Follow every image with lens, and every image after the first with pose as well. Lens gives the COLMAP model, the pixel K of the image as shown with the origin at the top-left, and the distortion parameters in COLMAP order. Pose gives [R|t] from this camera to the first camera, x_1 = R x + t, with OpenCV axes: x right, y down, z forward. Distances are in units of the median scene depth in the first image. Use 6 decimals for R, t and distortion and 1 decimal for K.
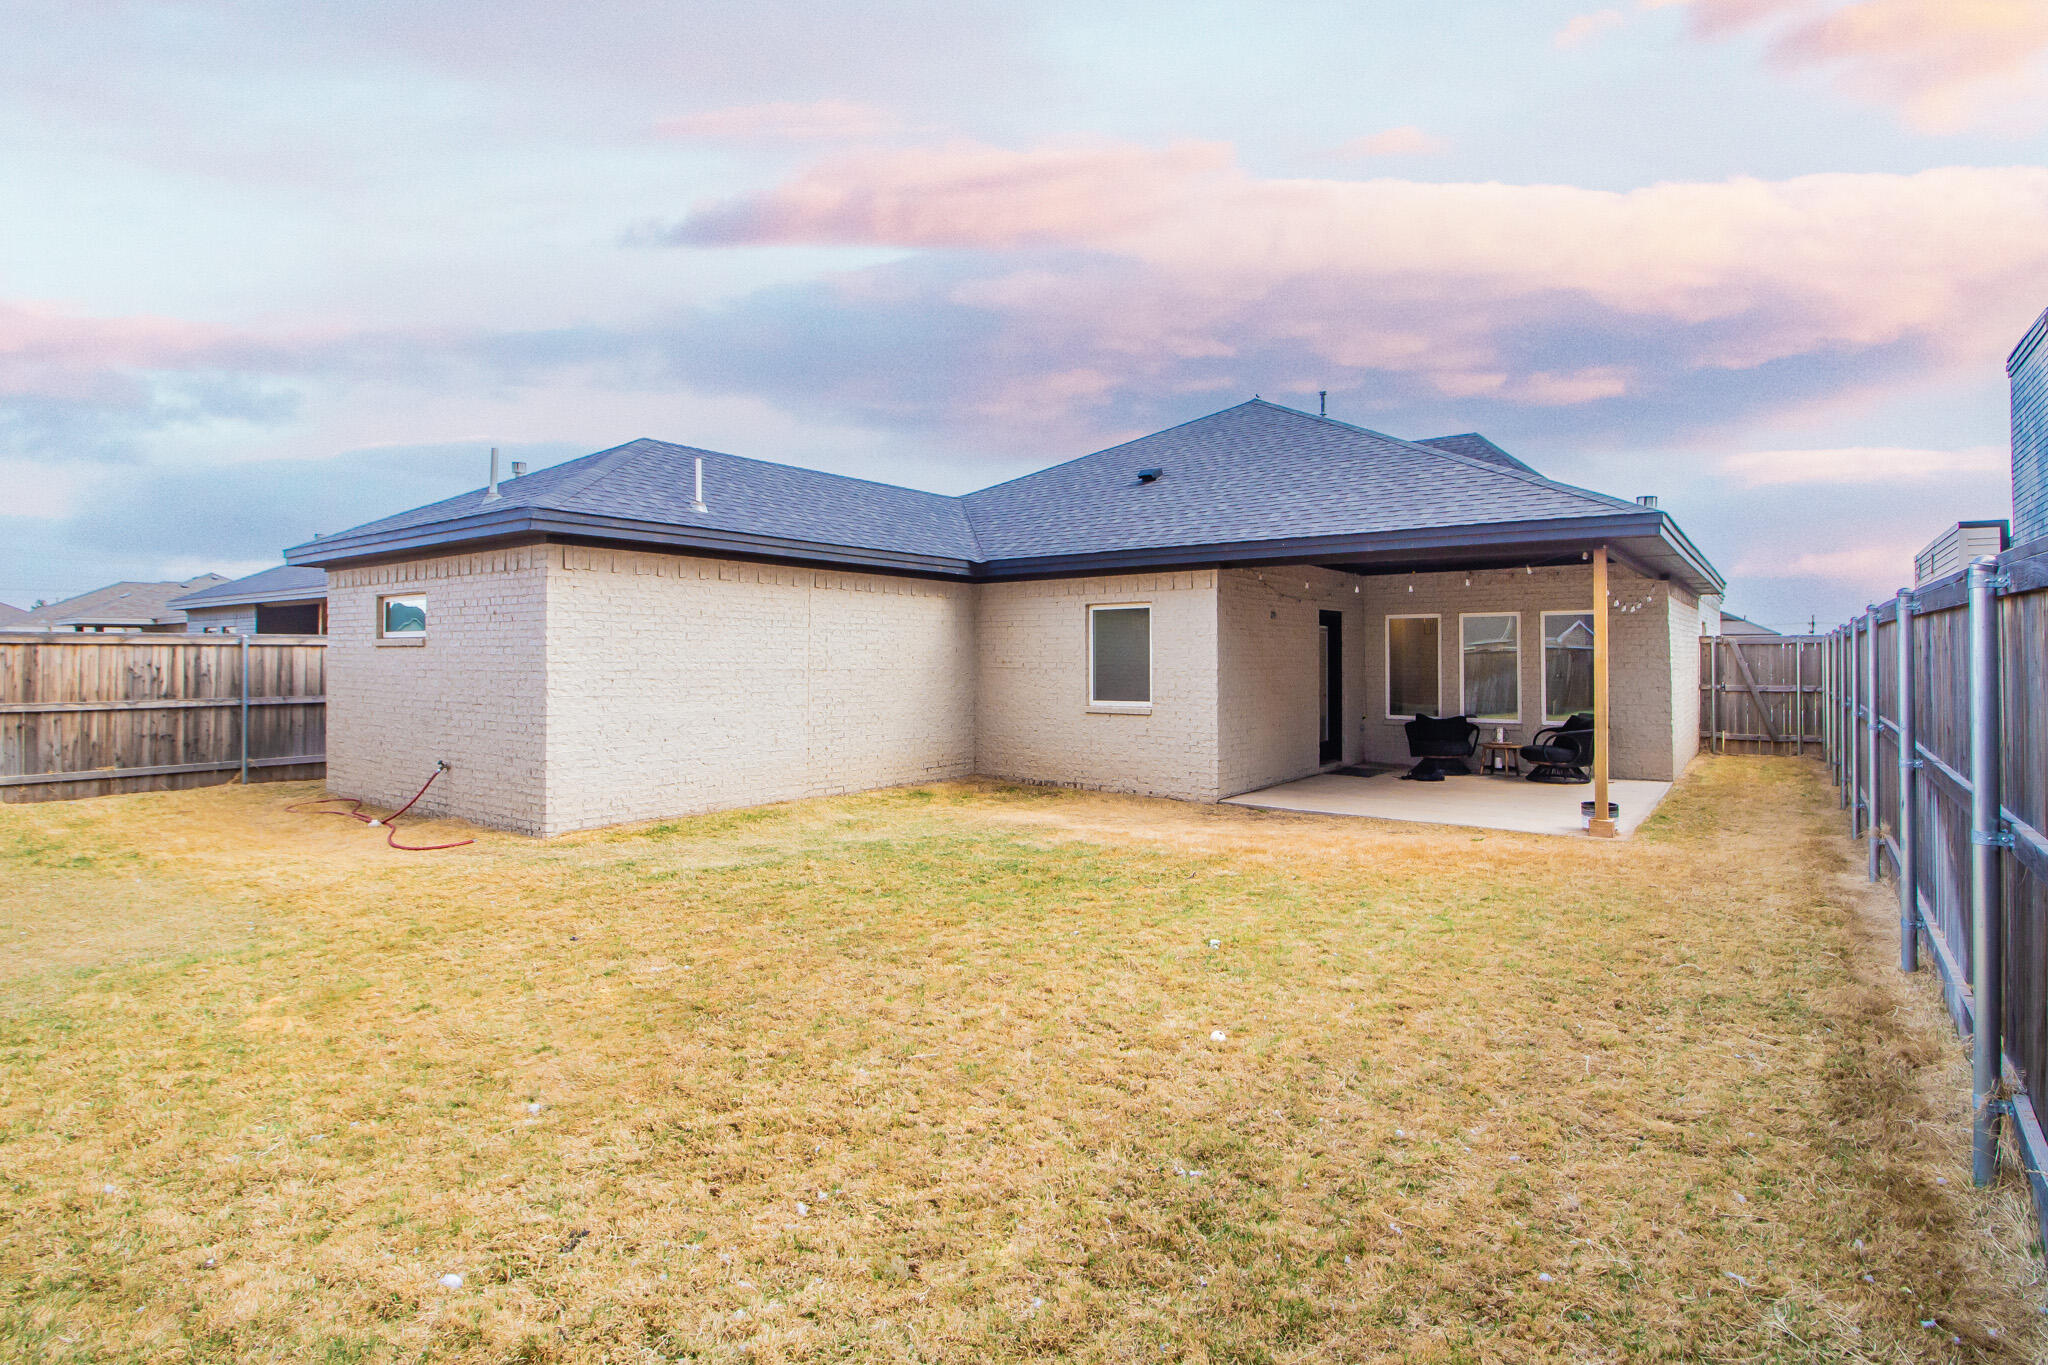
lens RADIAL K [[1014.0, 0, 1017.1], [0, 1014.0, 638.7], [0, 0, 1]] dist [-0.003792, -0.004717]
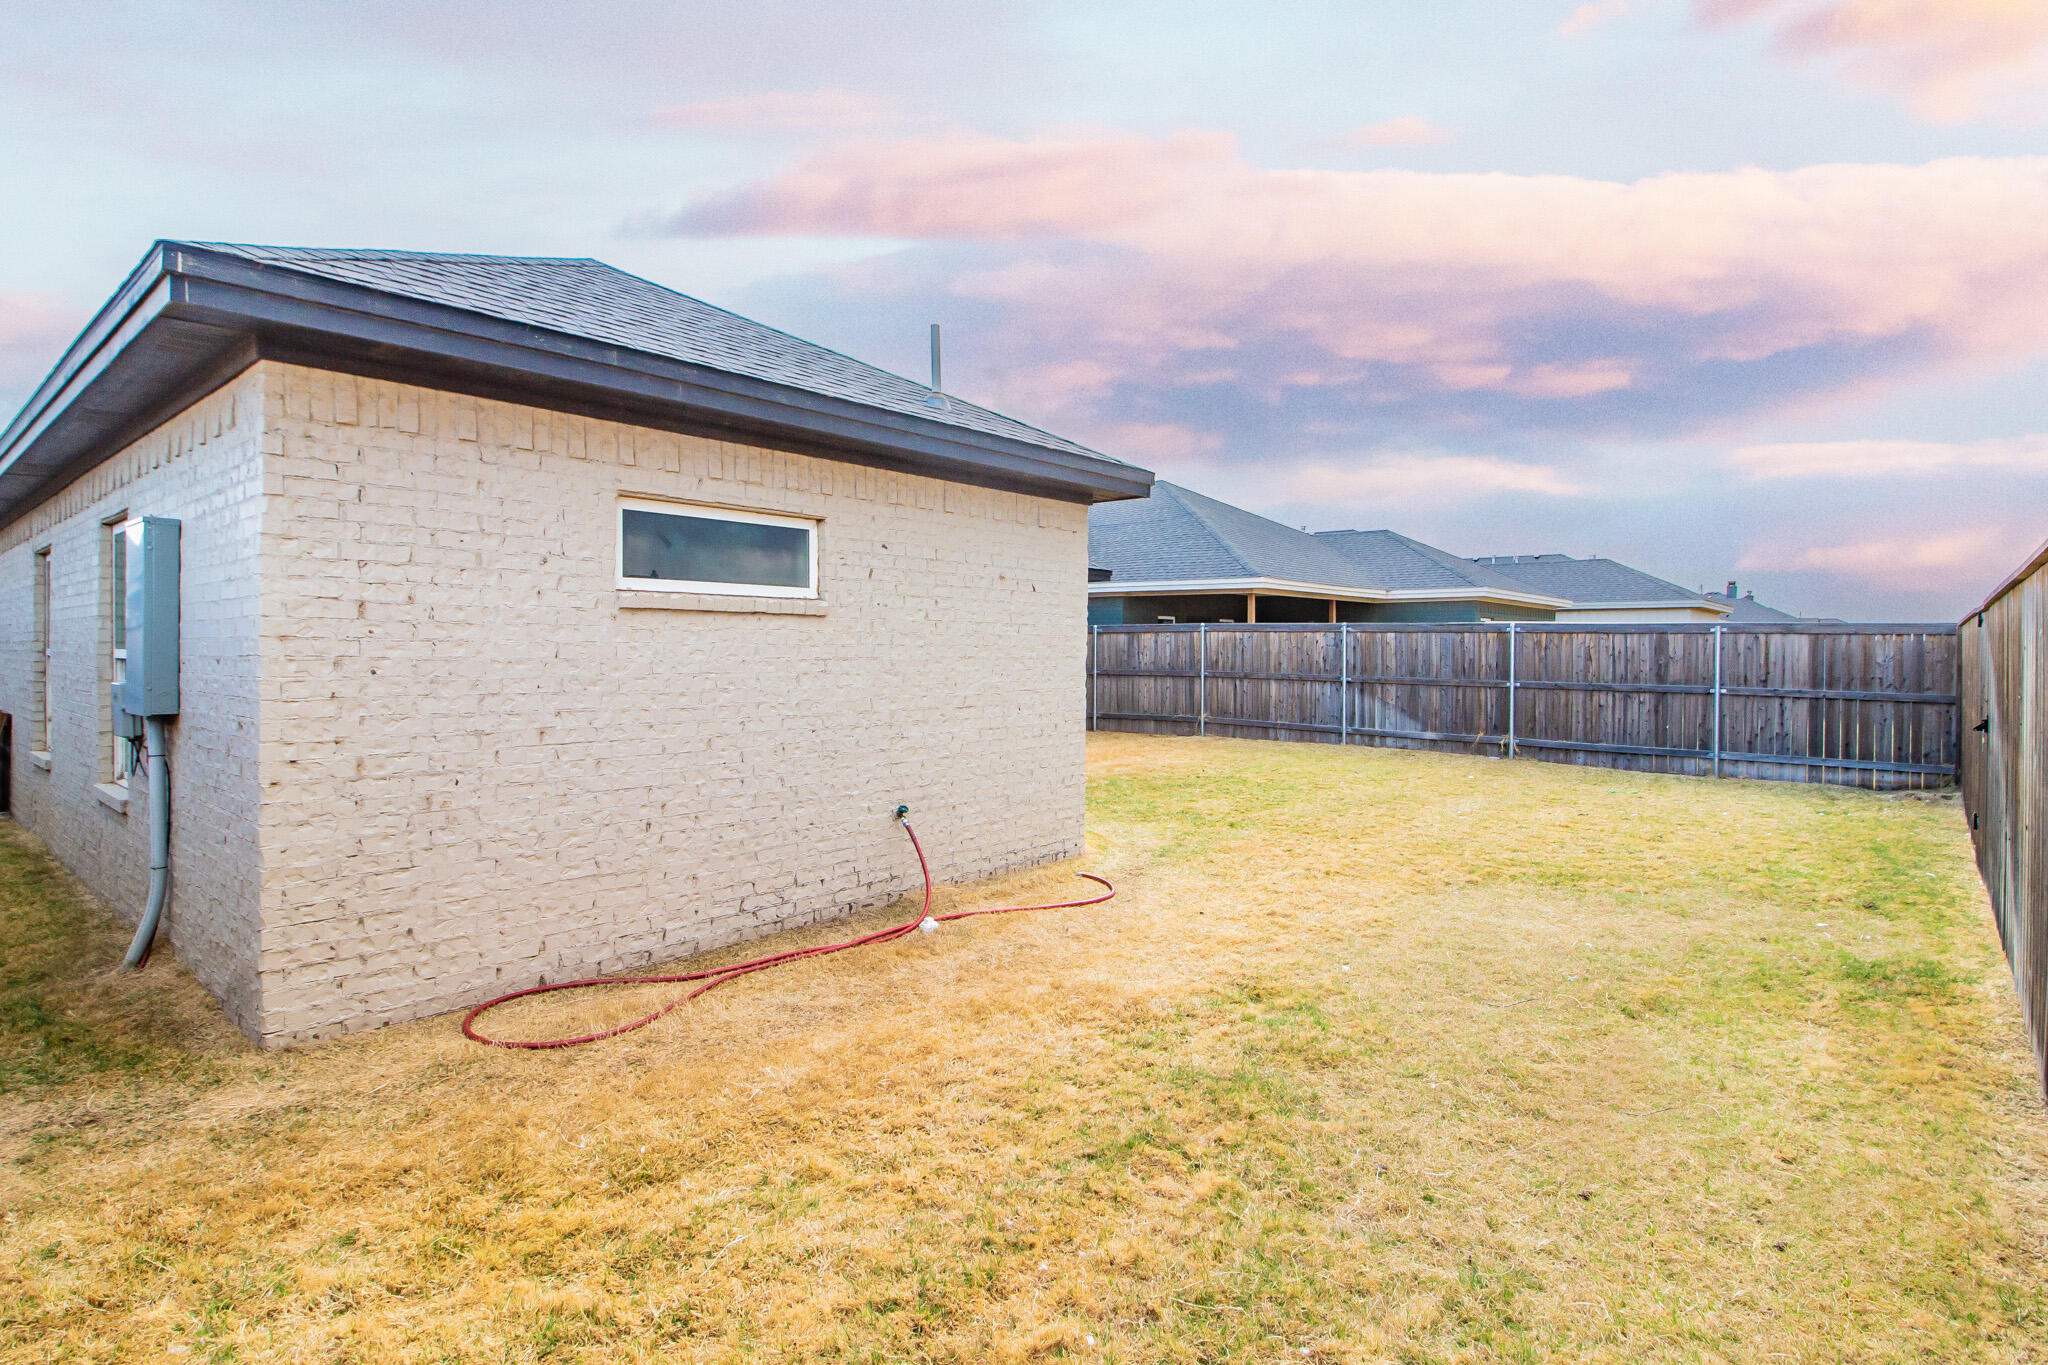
lens RADIAL K [[1014.0, 0, 1038.4], [0, 1014.0, 666.7], [0, 0, 1]] dist [-0.003792, -0.004717]
pose [[0.058093, -0.017117, 0.998164, -0.981965], [-0.022397, 0.999579, 0.018445, 0.019266], [-0.998060, -0.023428, 0.057685, 0.740024]]
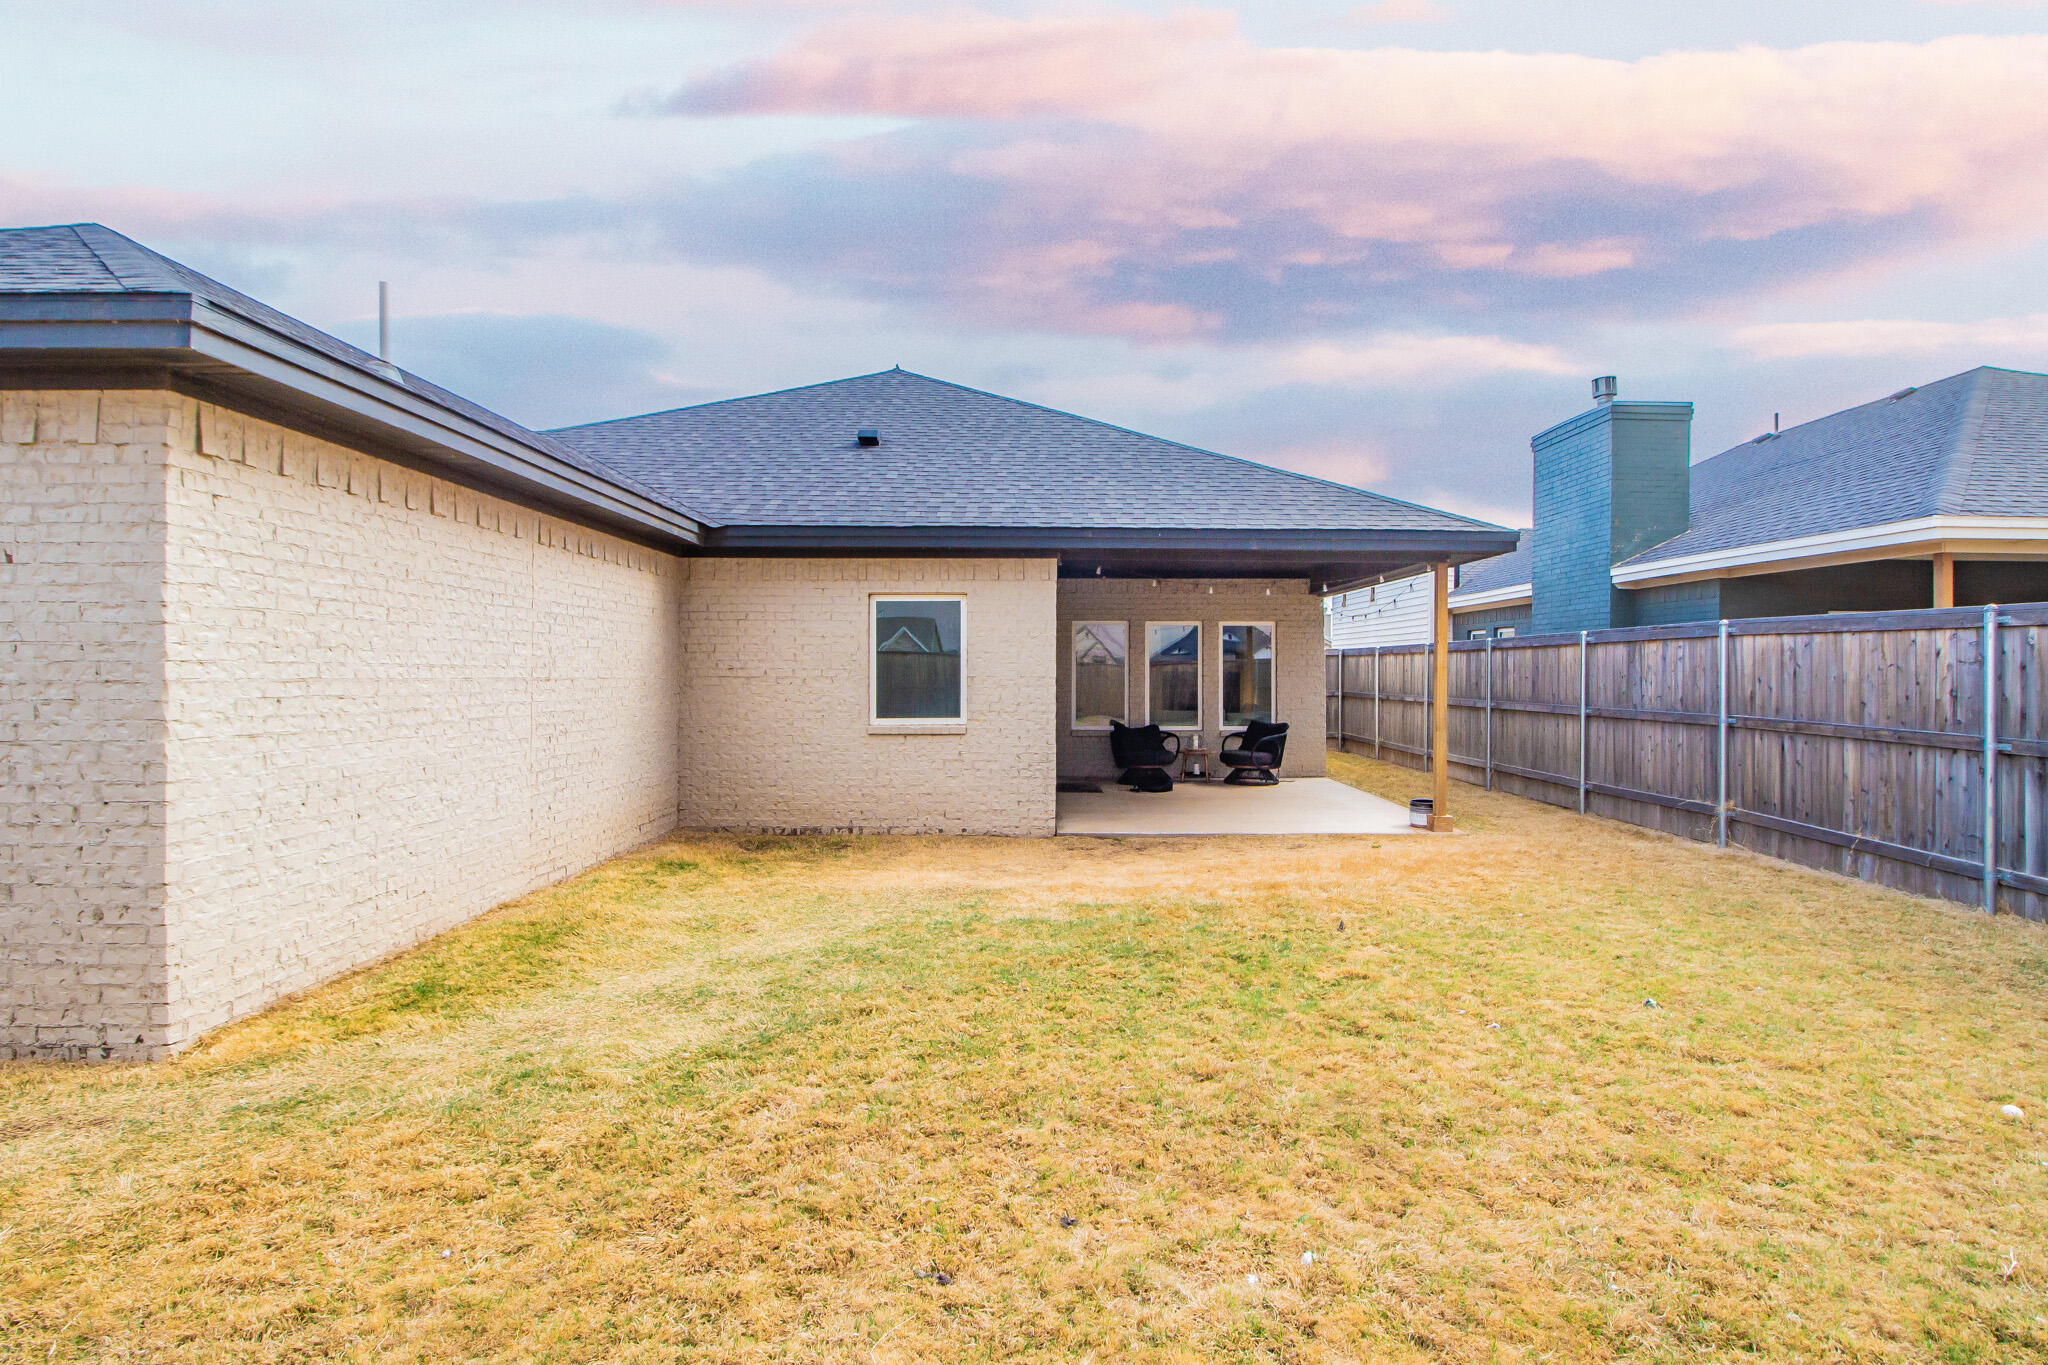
lens RADIAL K [[1054.5, 0, 1071.4], [0, 1054.5, 671.8], [0, 0, 1]] dist [-0.019576, -0.001304]
pose [[0.771396, 0.001645, 0.636354, -0.334362], [-0.015092, 0.999763, 0.015710, 0.011106], [-0.636177, -0.021723, 0.771237, 0.299702]]
